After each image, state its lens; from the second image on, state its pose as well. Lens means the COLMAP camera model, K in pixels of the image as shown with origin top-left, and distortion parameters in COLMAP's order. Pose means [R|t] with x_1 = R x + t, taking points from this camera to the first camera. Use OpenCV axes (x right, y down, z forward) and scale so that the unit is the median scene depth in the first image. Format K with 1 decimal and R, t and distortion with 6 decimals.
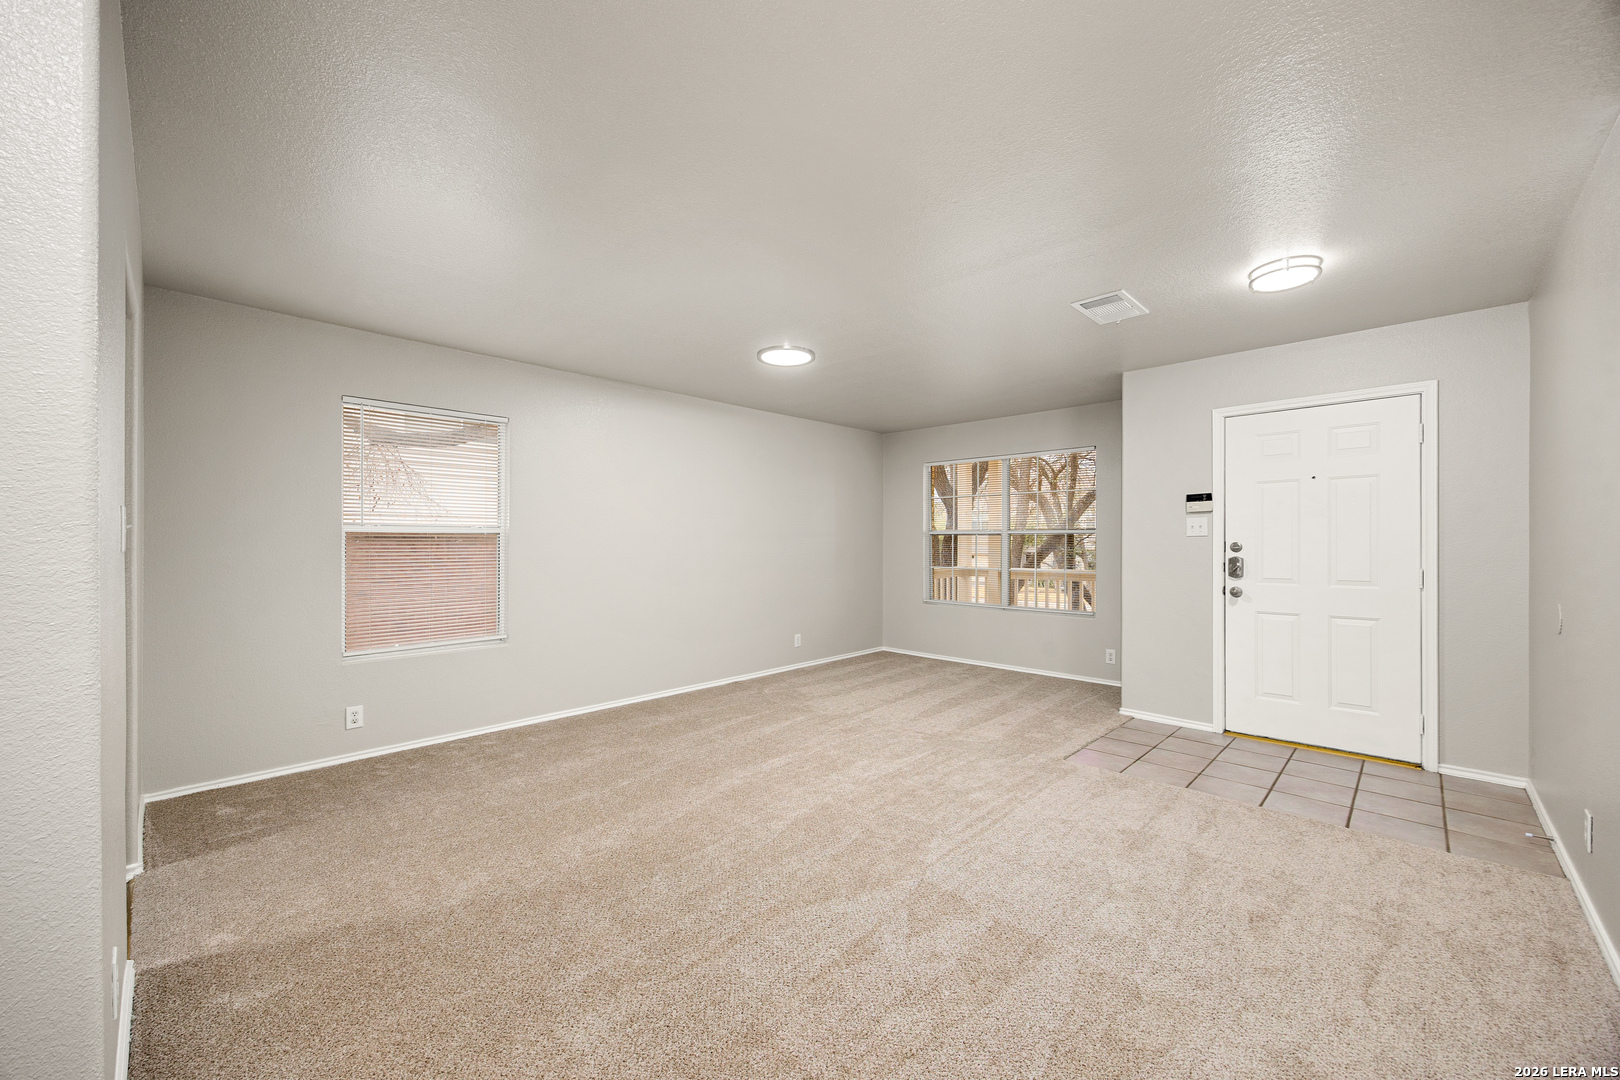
lens RADIAL K [[652.7, 0, 813.3], [0, 652.7, 543.9], [0, 0, 1]] dist [0.012480, 0.000290]
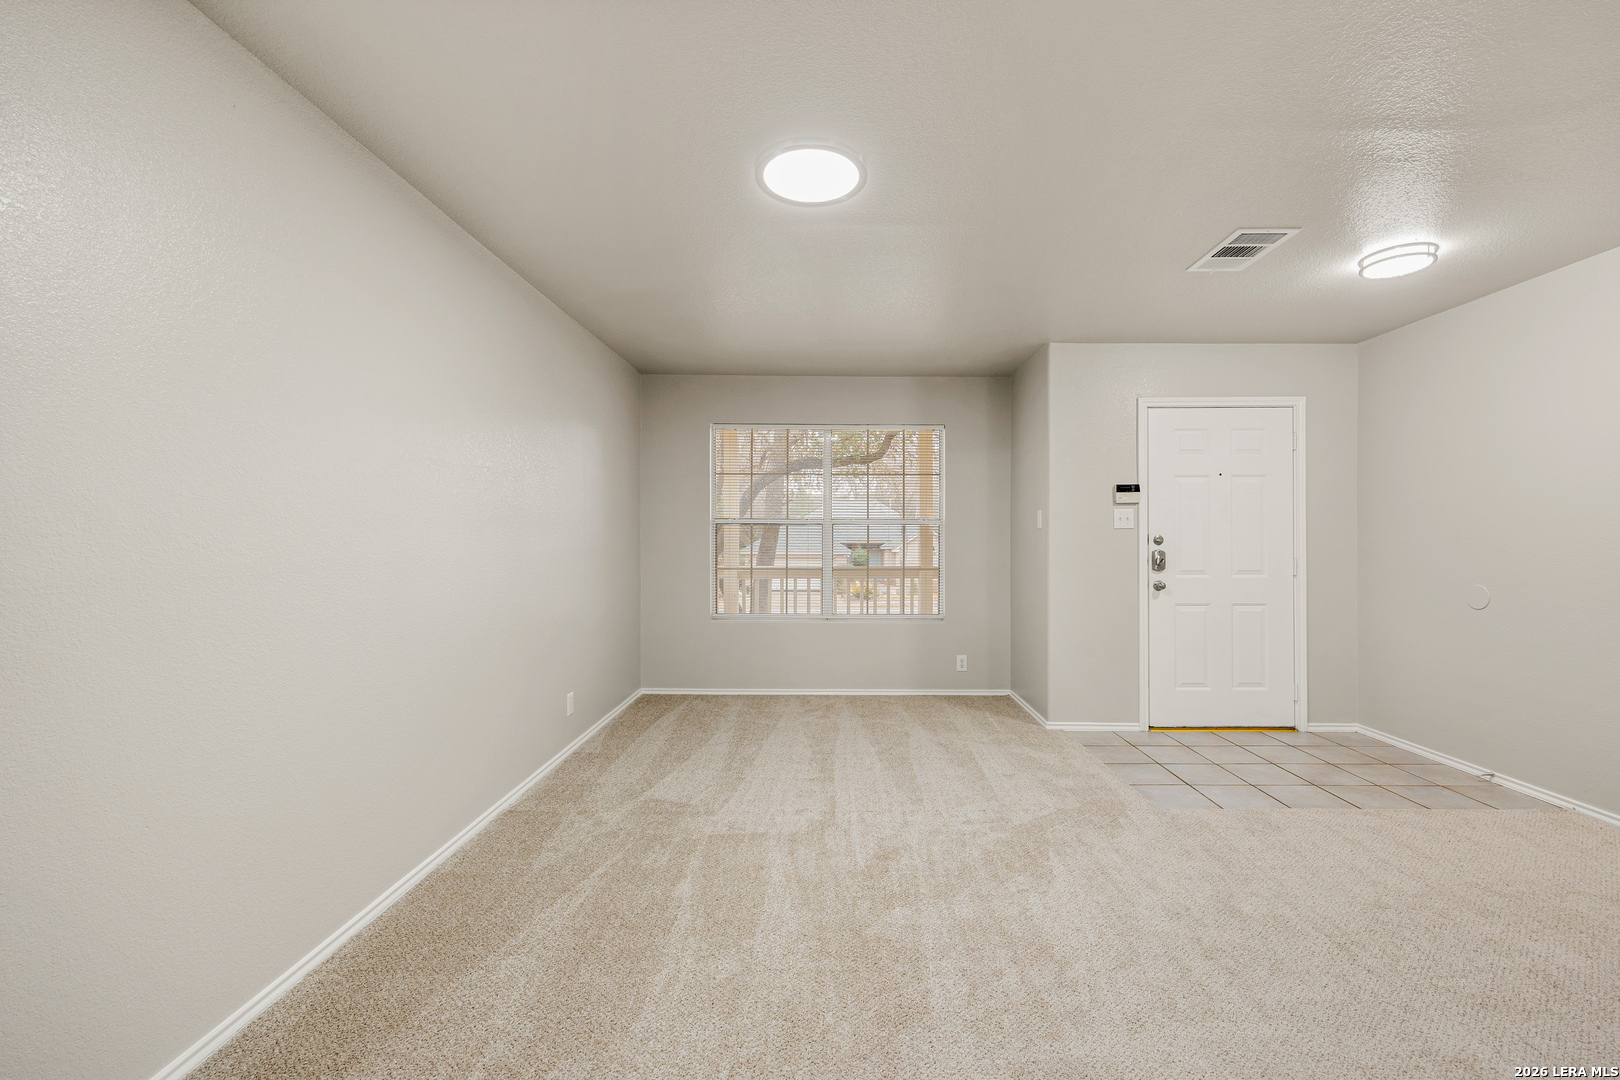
lens RADIAL K [[652.7, 0, 808.1], [0, 652.7, 549.3], [0, 0, 1]] dist [0.012480, 0.000290]
pose [[0.712447, -0.007071, 0.701690, -0.419805], [0.000623, 0.999955, 0.009444, 0.008909], [-0.701725, -0.006291, 0.712420, 0.658184]]
